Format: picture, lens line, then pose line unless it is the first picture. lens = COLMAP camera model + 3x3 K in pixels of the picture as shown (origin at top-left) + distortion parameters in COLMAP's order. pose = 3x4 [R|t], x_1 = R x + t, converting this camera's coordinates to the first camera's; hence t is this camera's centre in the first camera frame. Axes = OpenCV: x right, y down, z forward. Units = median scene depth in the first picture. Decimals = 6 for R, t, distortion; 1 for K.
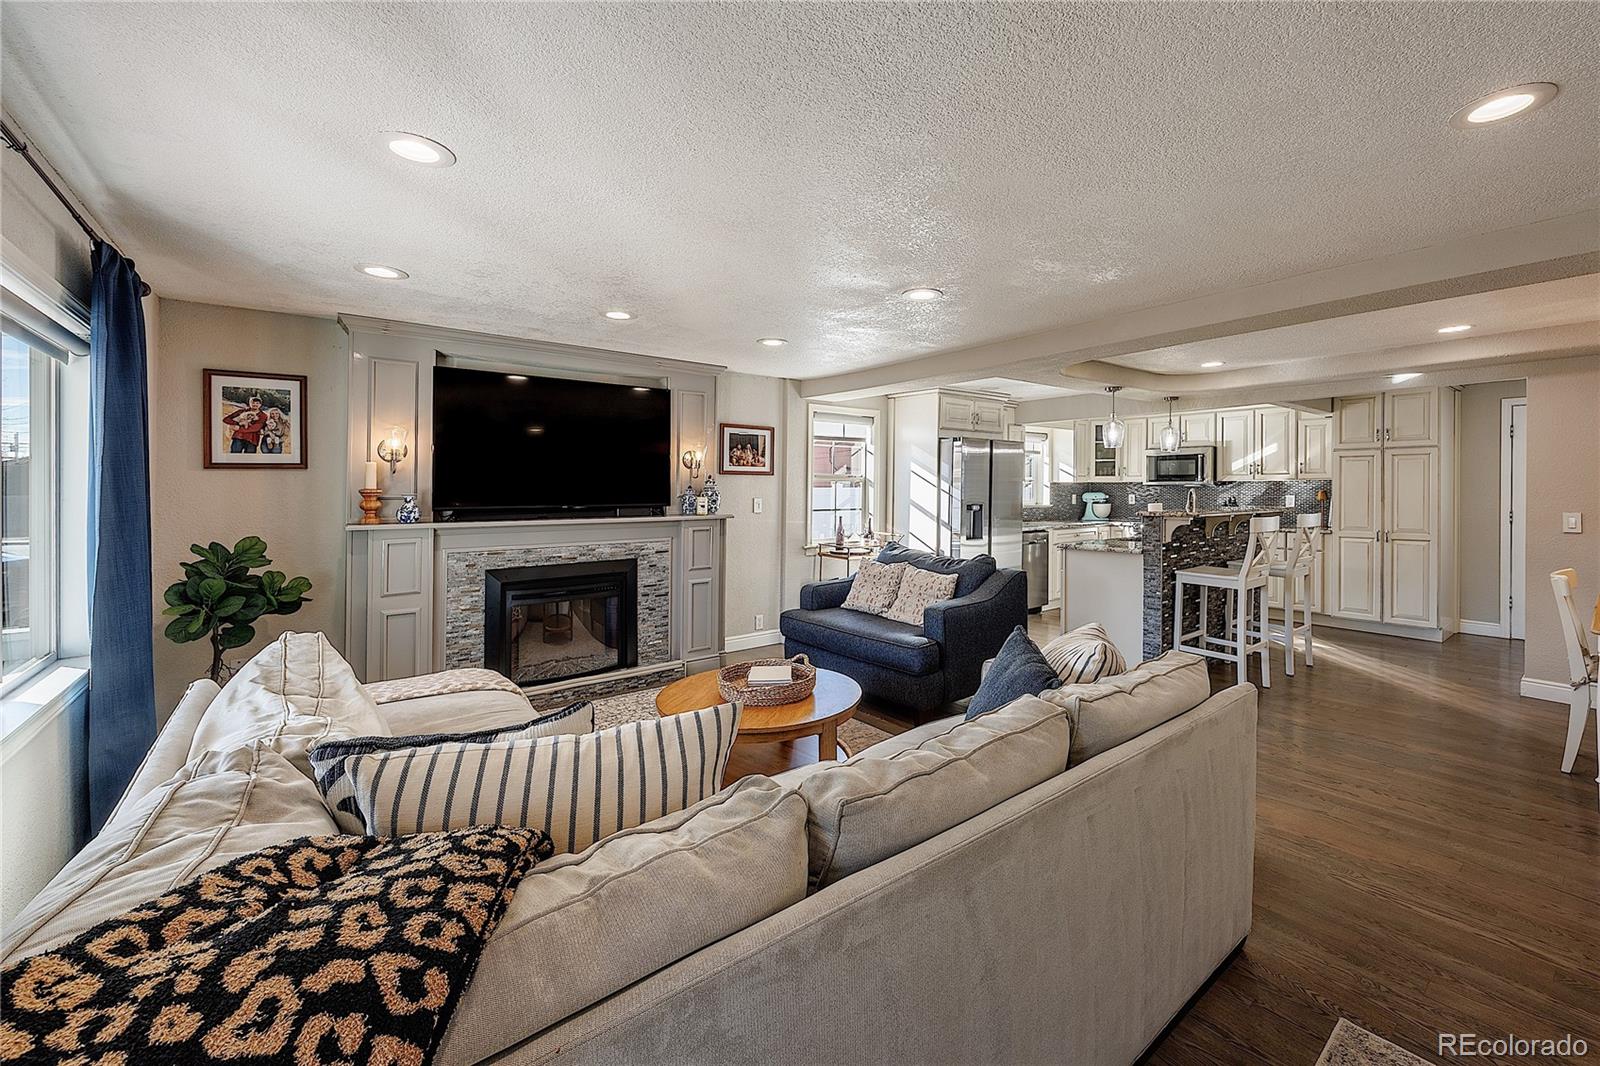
lens RADIAL K [[631.7, 0, 857.8], [0, 631.7, 501.0], [0, 0, 1]] dist [-0.003513, 0.000569]
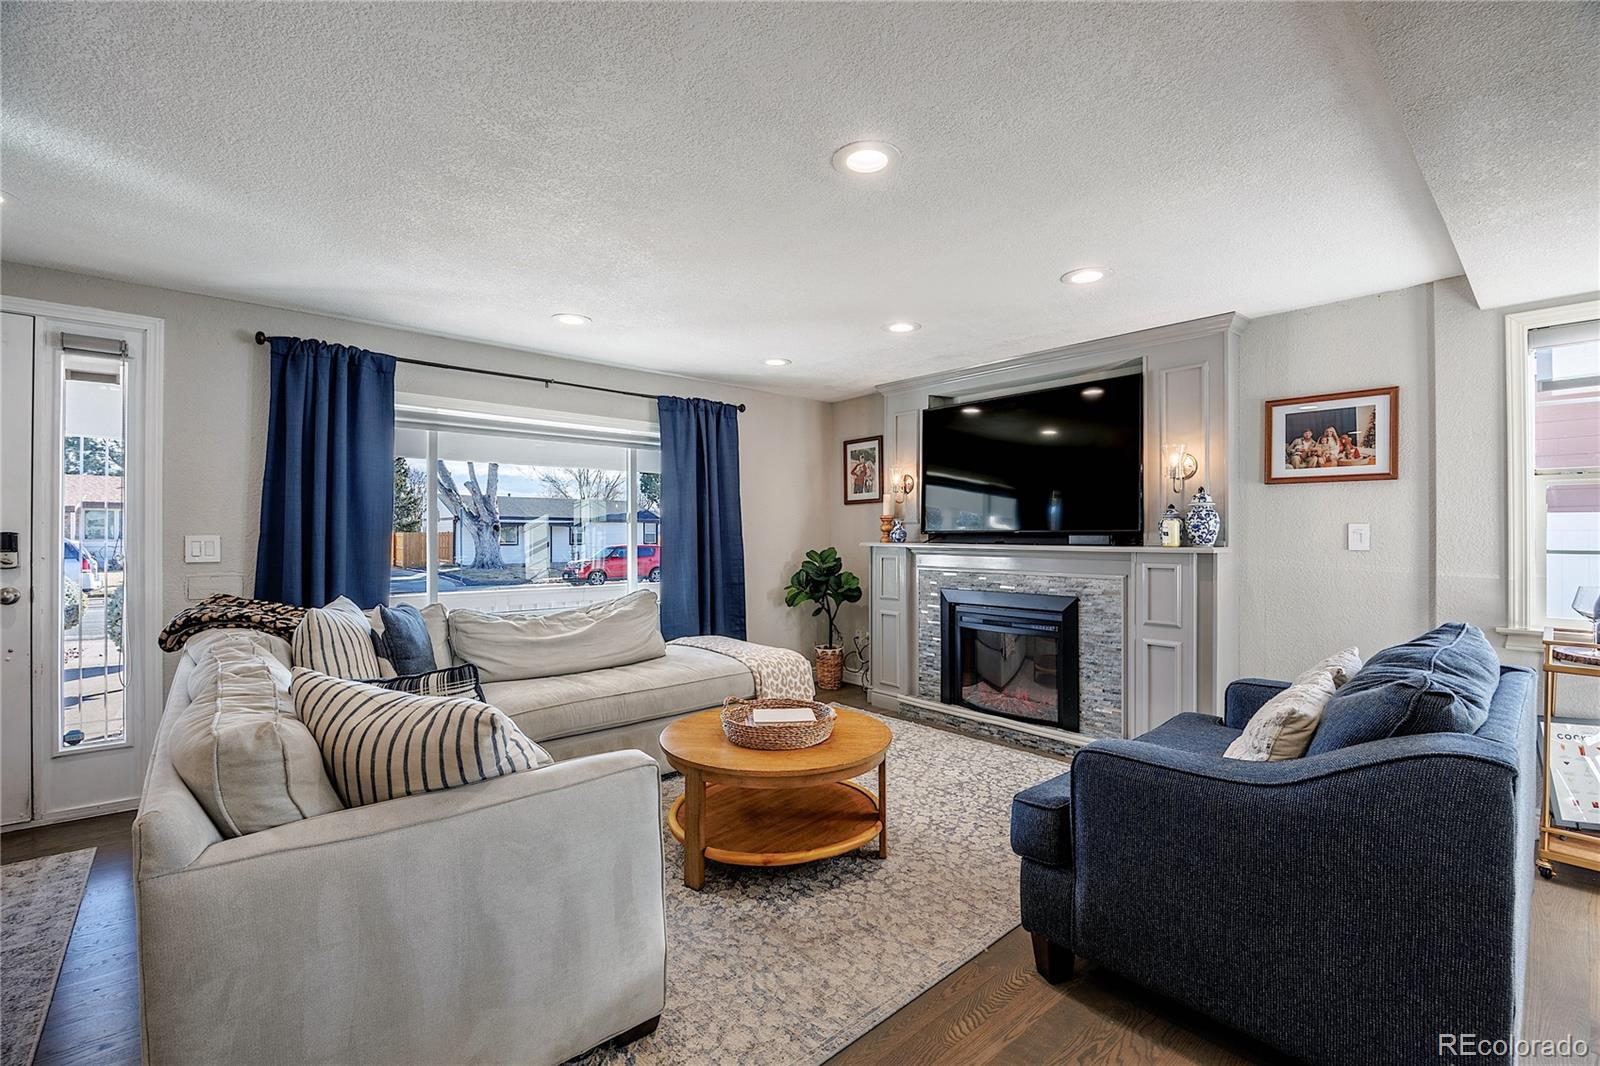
lens RADIAL K [[689.8, 0, 814.1], [0, 689.8, 527.7], [0, 0, 1]] dist [-0.016257, 0.000508]
pose [[0.046523, -0.003381, -0.998912, 0.383904], [-0.014803, 0.999882, -0.004073, 0.008359], [0.998808, 0.014976, 0.046467, 0.473774]]
